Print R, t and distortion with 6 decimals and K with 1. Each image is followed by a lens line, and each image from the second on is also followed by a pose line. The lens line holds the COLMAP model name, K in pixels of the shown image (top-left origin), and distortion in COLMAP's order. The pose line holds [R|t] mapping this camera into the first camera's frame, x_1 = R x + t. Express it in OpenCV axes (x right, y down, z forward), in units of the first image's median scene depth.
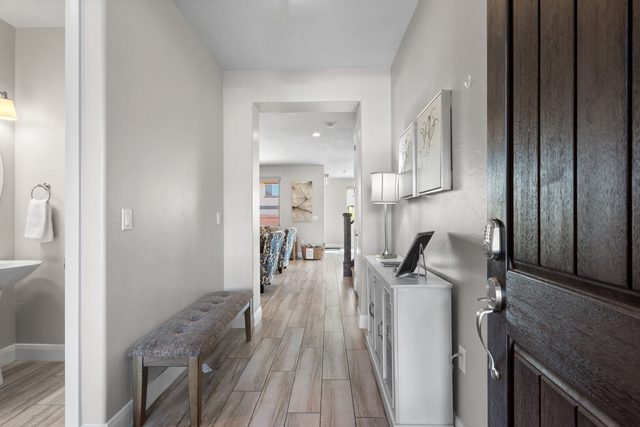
lens RADIAL K [[306.7, 0, 320.6], [0, 306.7, 213.7], [0, 0, 1]] dist [-0.003263, -0.000927]
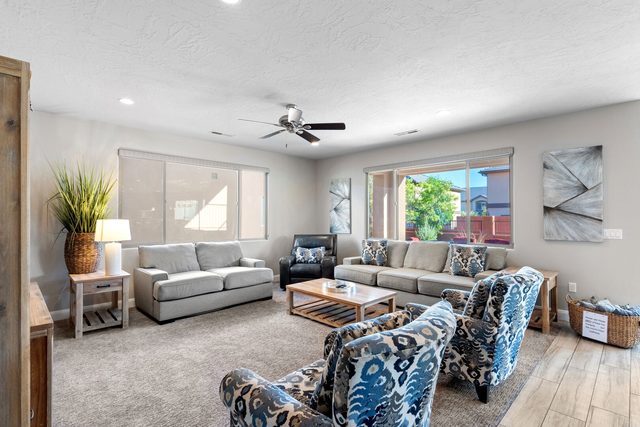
lens RADIAL K [[306.7, 0, 319.9], [0, 306.7, 214.3], [0, 0, 1]] dist [-0.003263, -0.000927]
pose [[0.719617, 0.000580, -0.694371, -0.016093], [0.000469, 0.999999, 0.001321, -0.013916], [0.694371, -0.001276, 0.719616, 0.456638]]
